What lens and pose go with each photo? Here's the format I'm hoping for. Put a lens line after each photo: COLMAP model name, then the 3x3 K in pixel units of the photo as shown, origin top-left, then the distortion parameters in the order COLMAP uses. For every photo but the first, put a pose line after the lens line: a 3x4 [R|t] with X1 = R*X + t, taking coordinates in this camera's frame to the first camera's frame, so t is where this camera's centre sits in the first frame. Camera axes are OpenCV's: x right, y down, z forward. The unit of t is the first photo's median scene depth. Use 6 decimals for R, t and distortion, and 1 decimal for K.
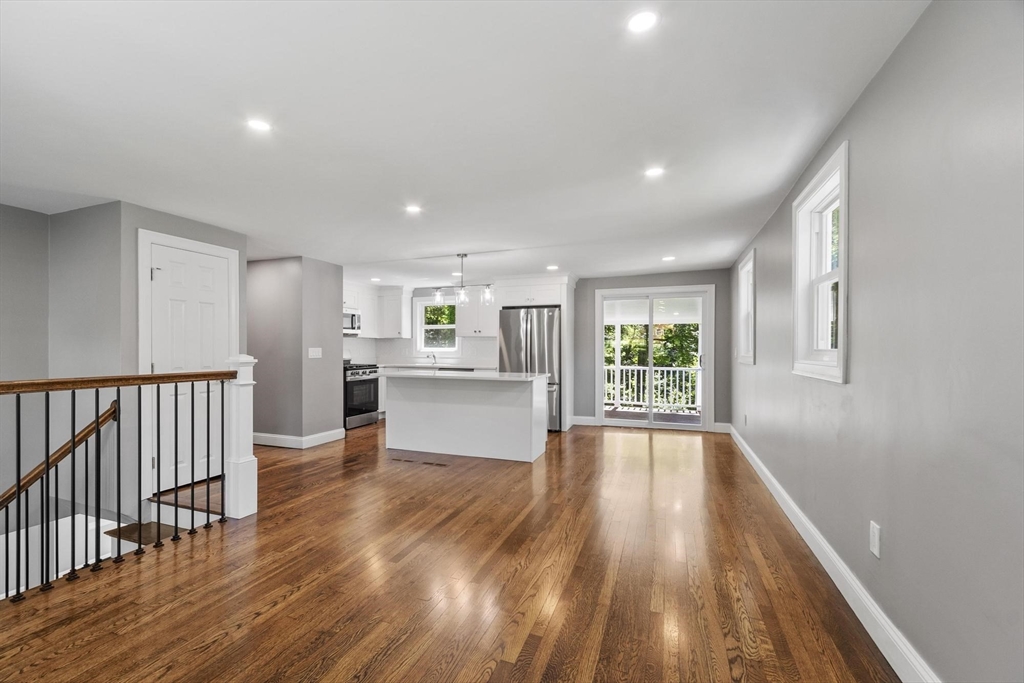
lens RADIAL K [[452.2, 0, 464.8], [0, 452.2, 352.6], [0, 0, 1]] dist [0.001276, -0.000241]
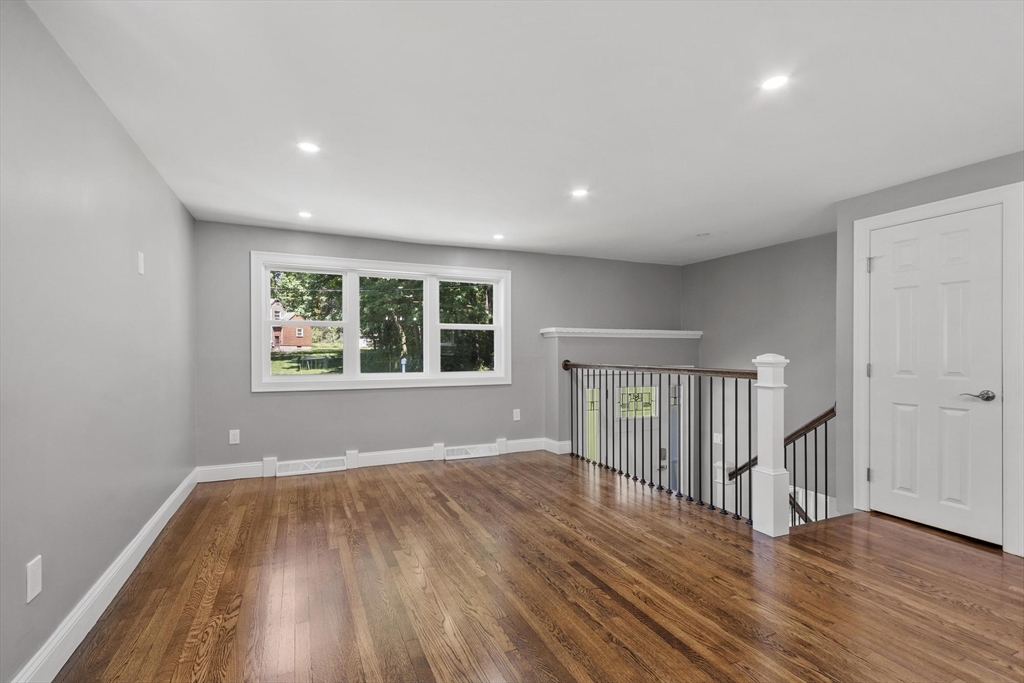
lens RADIAL K [[452.2, 0, 507.2], [0, 452.2, 344.0], [0, 0, 1]] dist [0.001276, -0.000241]
pose [[-0.650903, -0.007962, -0.759119, 0.641187], [-0.006978, 0.999966, -0.004505, -0.009008], [0.759128, 0.002364, -0.650937, 1.430605]]
